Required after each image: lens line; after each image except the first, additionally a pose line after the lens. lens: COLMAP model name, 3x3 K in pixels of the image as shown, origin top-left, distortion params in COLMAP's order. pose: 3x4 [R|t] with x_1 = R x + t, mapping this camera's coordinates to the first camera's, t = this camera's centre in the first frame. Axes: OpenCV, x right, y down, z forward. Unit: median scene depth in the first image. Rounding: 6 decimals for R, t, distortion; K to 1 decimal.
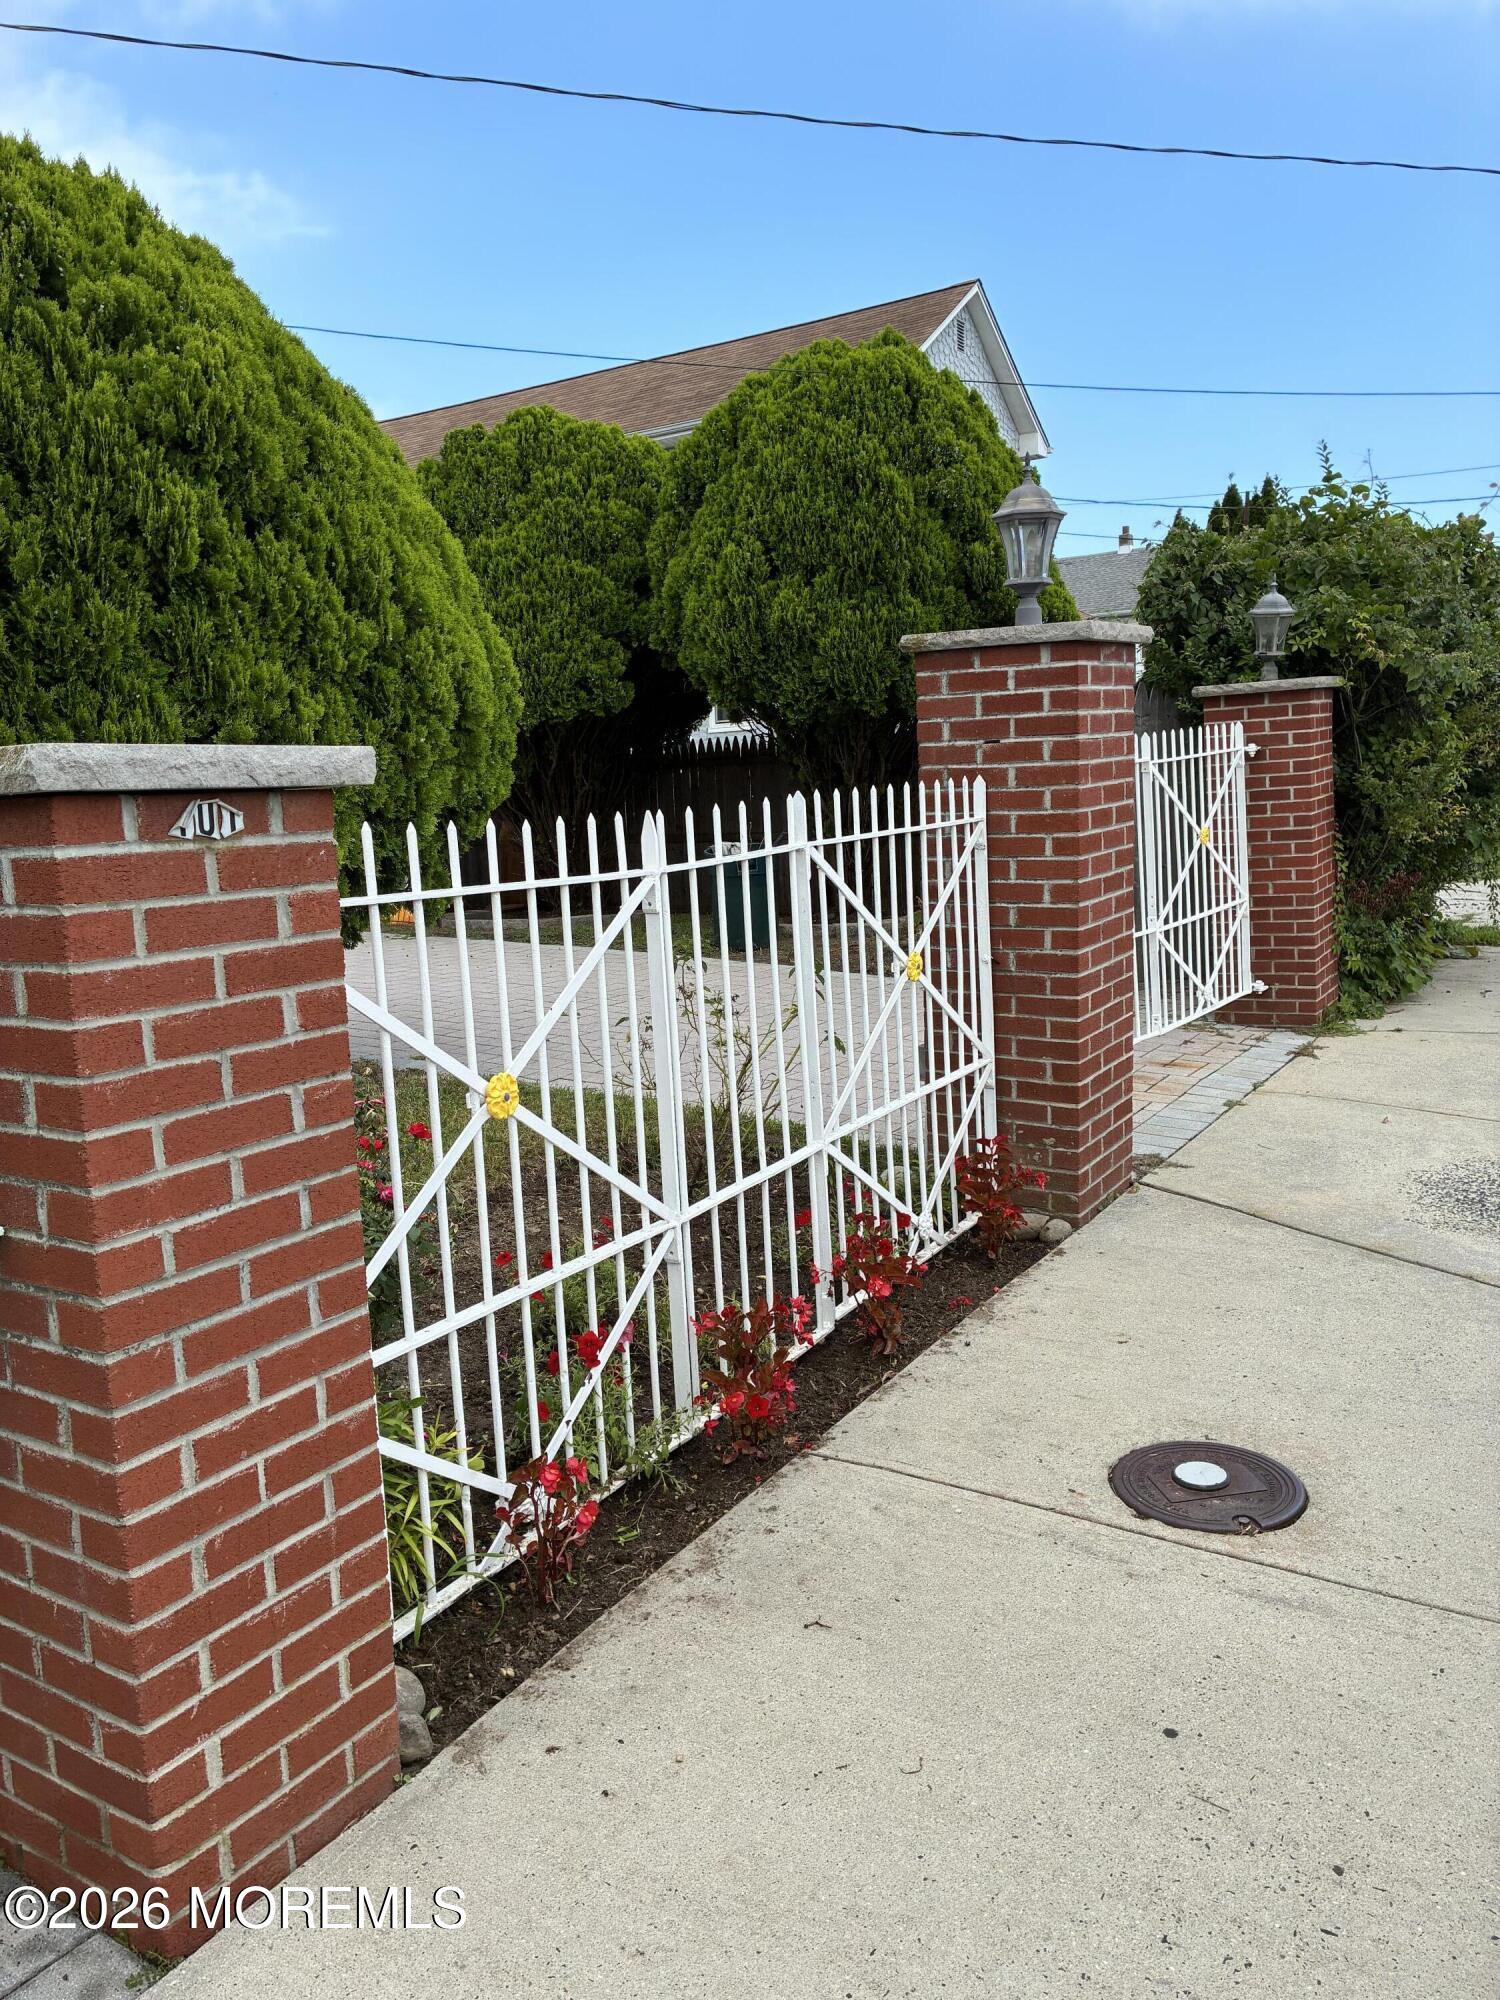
lens RADIAL K [[1533.9, 0, 750.0], [0, 1533.9, 1000.0], [0, 0, 1]] dist [0.003533, 0.000325]
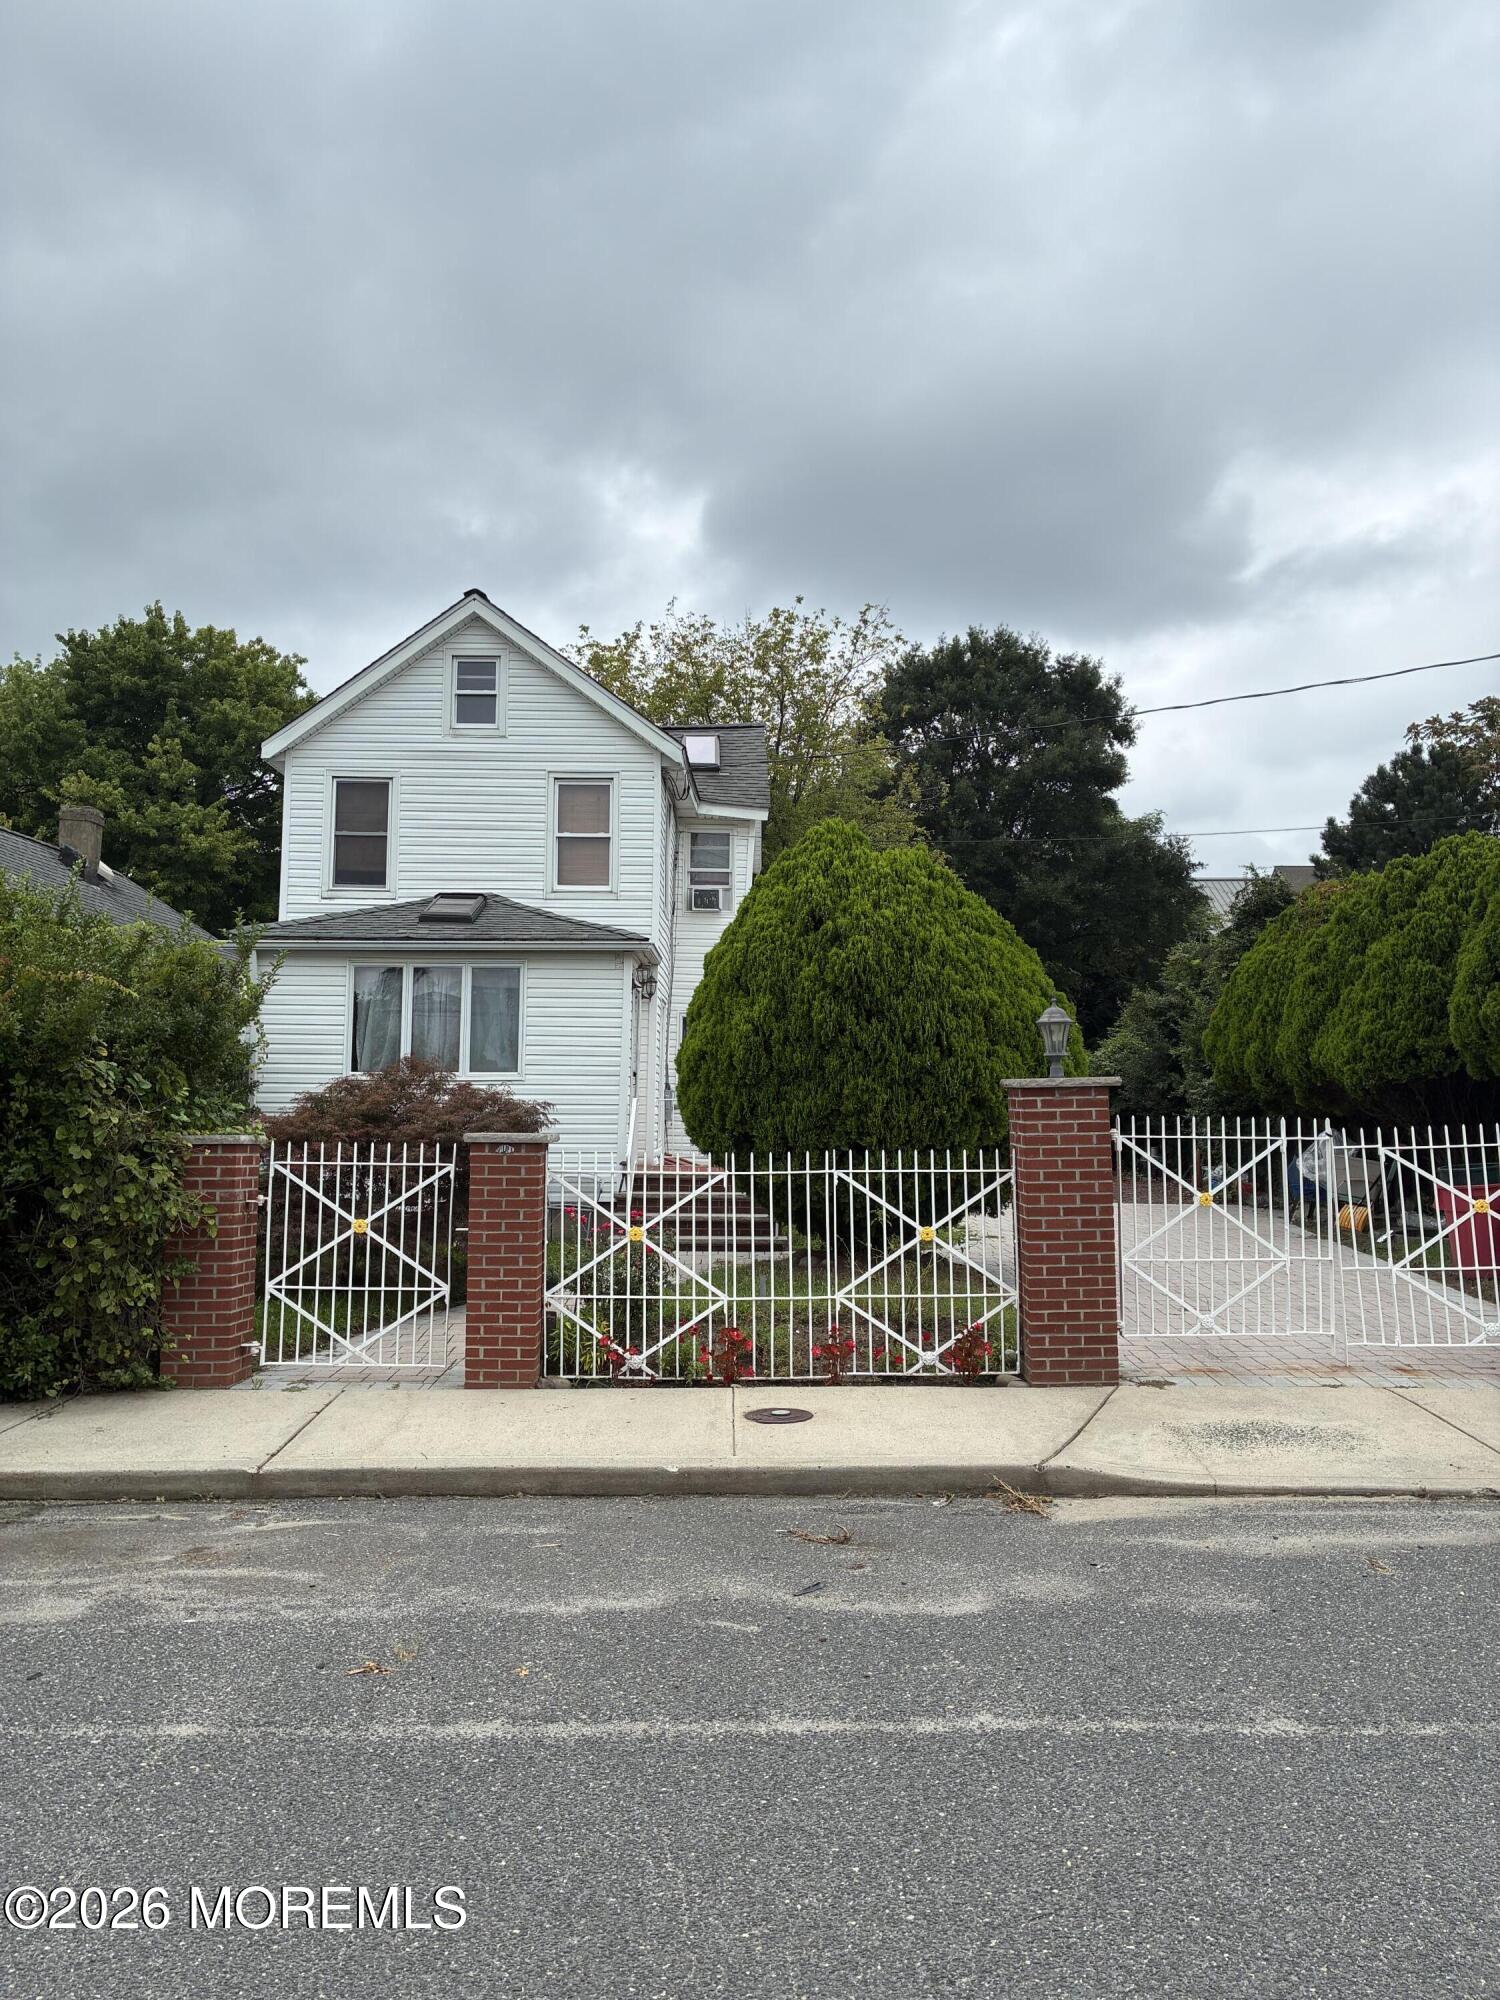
lens RADIAL K [[1533.9, 0, 750.0], [0, 1533.9, 1000.0], [0, 0, 1]] dist [0.003533, 0.000325]
pose [[0.557538, -0.009010, -0.830102, 1.547811], [-0.147493, 0.982957, -0.109733, -0.061751], [0.816944, 0.183614, 0.546707, -0.412920]]
